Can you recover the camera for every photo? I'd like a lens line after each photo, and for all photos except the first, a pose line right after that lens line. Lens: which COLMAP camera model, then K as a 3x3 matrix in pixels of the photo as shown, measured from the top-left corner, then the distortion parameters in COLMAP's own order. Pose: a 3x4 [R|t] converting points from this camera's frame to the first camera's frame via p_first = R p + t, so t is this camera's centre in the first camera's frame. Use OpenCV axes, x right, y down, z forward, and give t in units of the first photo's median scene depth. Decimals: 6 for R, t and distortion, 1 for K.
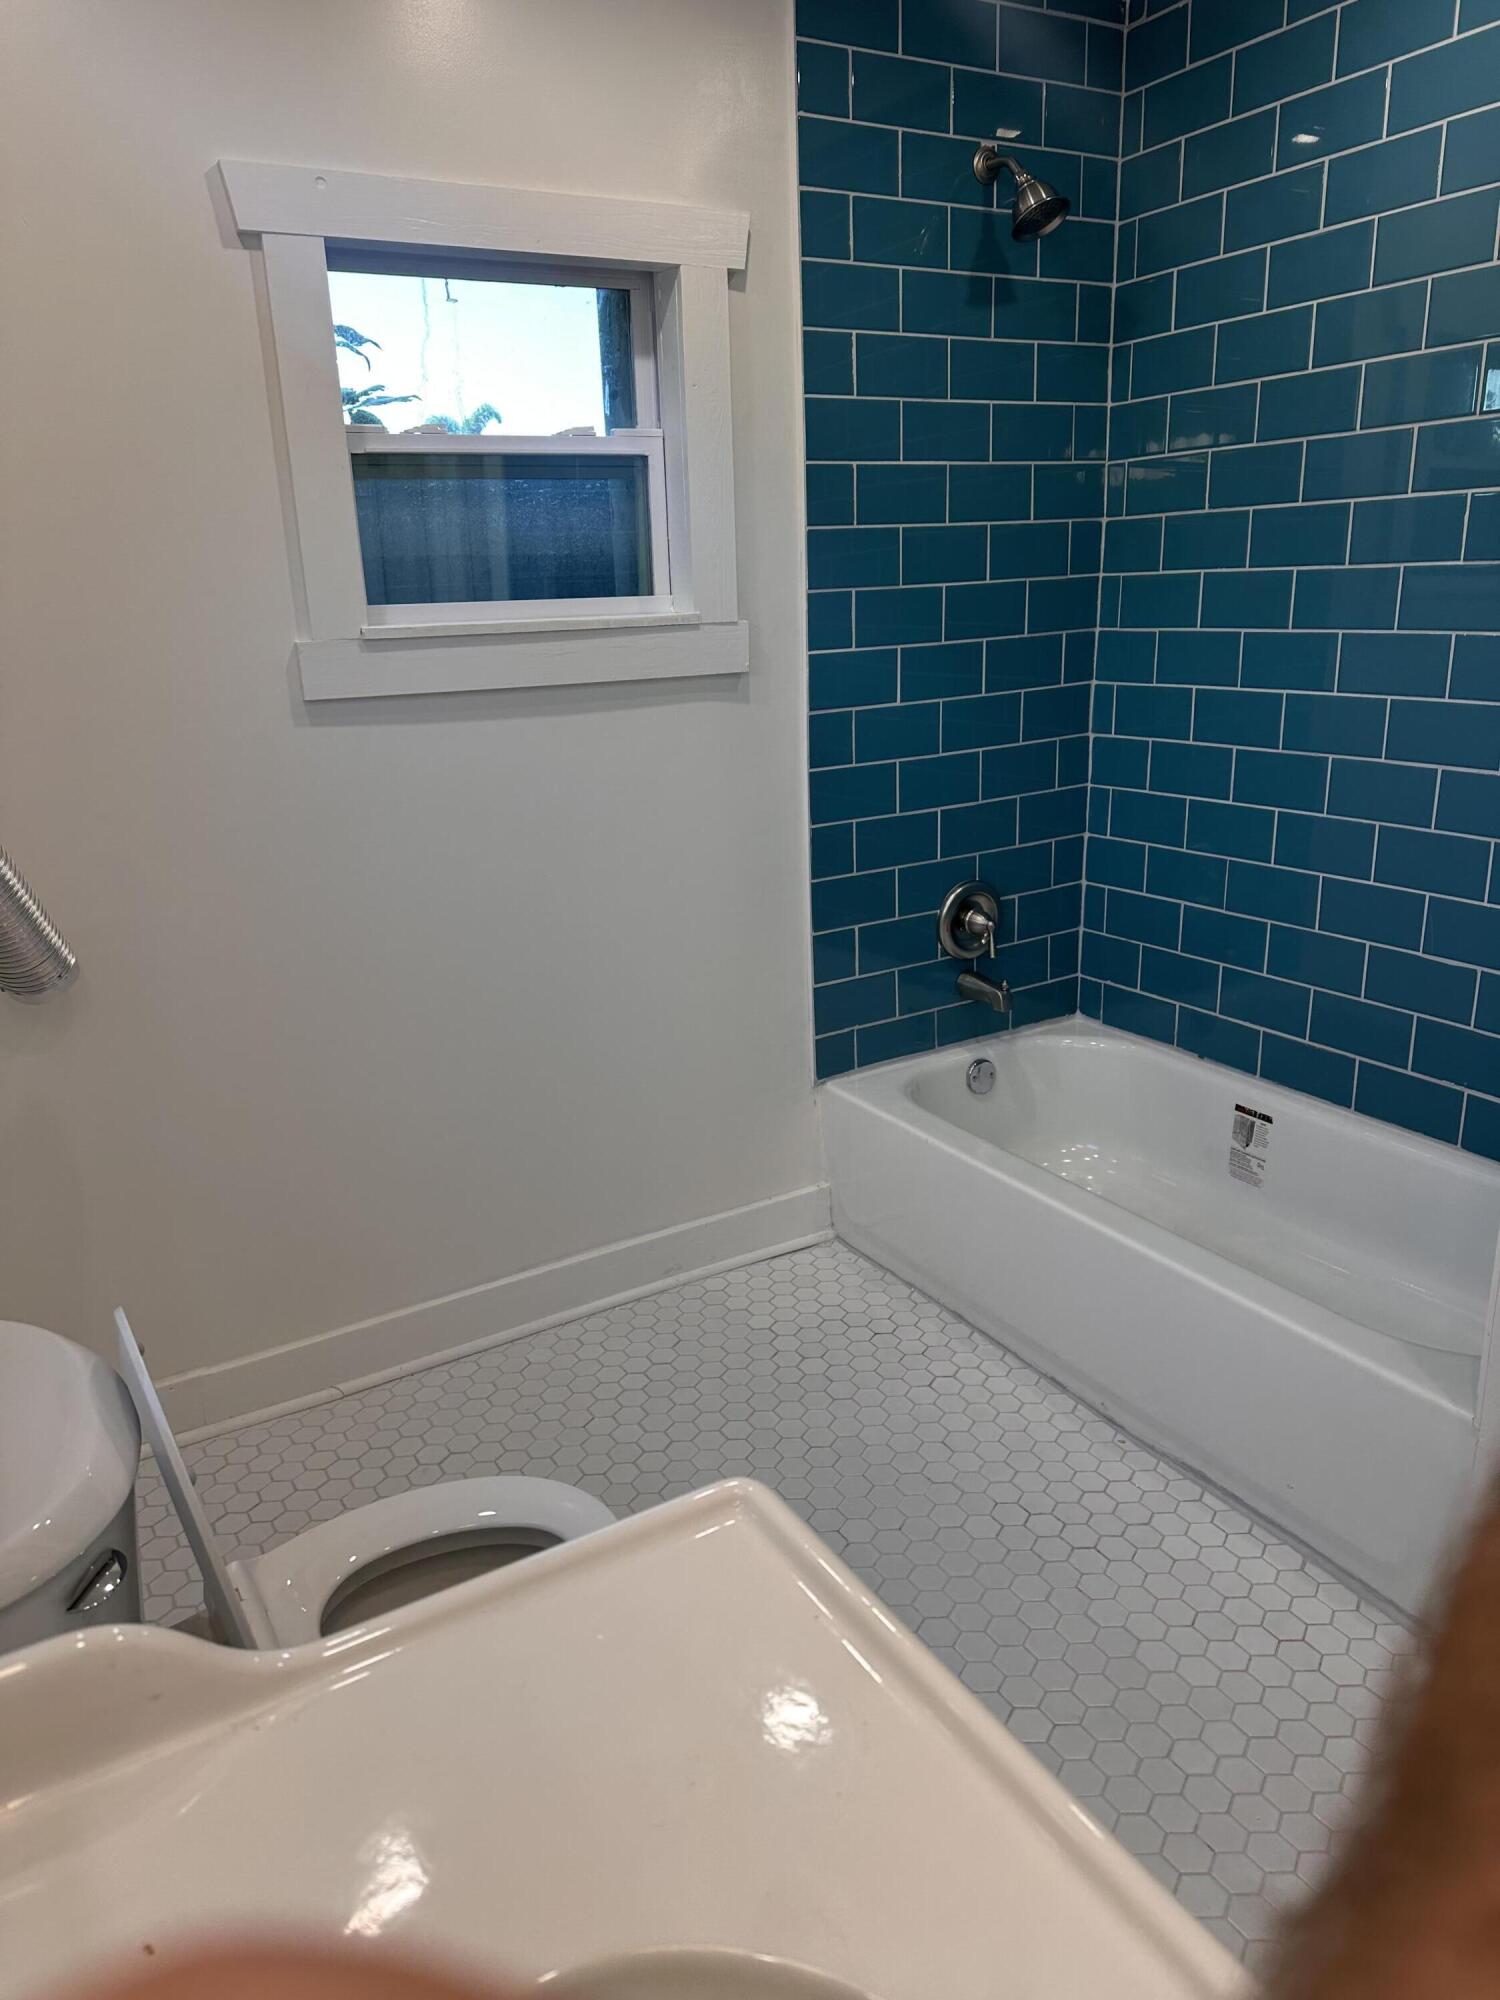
lens RADIAL K [[1389.0, 0, 750.0], [0, 1389.0, 1000.0], [0, 0, 1]] dist [0.177377, -0.289205]
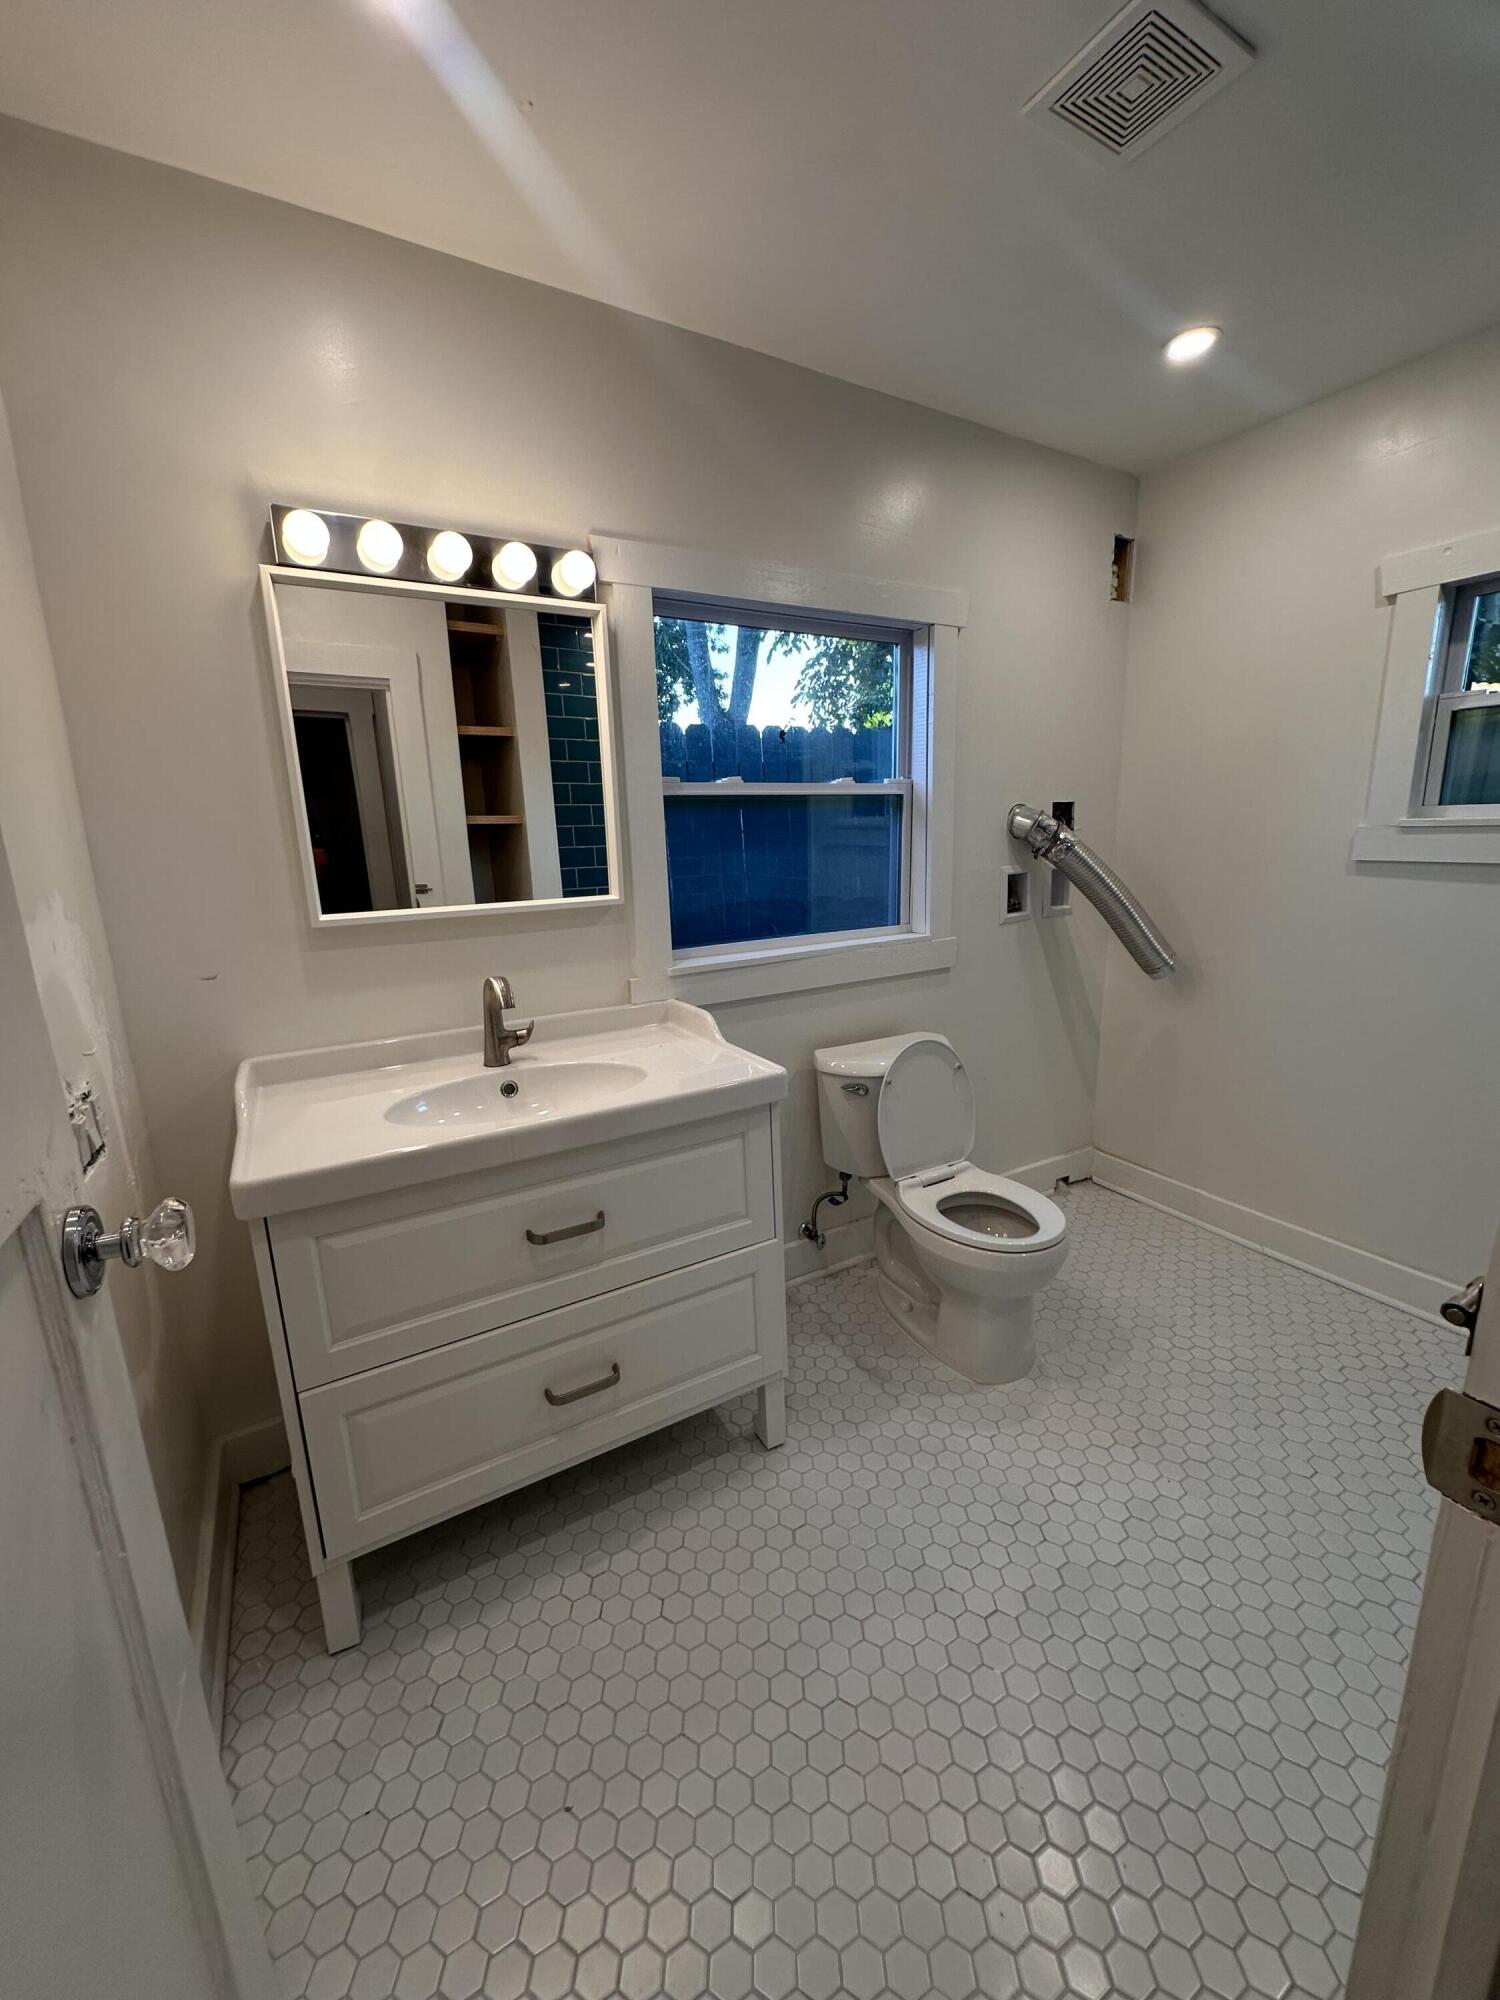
lens RADIAL K [[796.4, 0, 750.0], [0, 796.4, 1000.0], [0, 0, 1]] dist [-0.000363, -0.000052]
pose [[-0.012657, 0.248707, -0.968496, 0.619996], [-0.255094, 0.935721, 0.243624, -0.095555], [0.966833, 0.250141, 0.051600, 0.268315]]
